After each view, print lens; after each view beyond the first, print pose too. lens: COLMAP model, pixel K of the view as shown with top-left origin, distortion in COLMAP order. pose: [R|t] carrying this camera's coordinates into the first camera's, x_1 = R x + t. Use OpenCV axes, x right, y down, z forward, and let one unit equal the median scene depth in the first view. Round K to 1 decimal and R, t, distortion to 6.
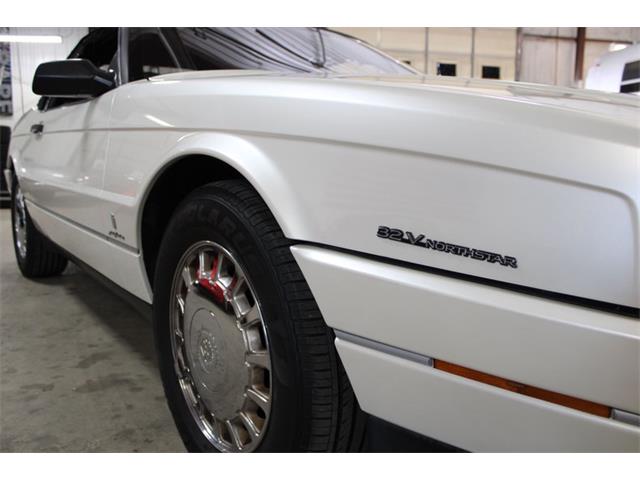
lens RADIAL K [[538.2, 0, 320.1], [0, 538.2, 238.1], [0, 0, 1]] dist [-0.125736, 0.115122]
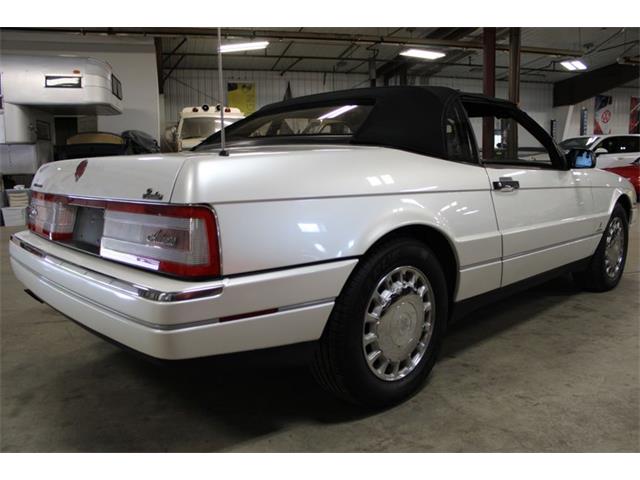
lens RADIAL K [[538.2, 0, 320.1], [0, 538.2, 238.1], [0, 0, 1]] dist [-0.125736, 0.115122]
pose [[-0.121790, -0.159968, 0.979580, -2.924715], [0.148985, 0.972799, 0.177384, -0.655594], [-0.981311, 0.167547, -0.094645, 2.819831]]
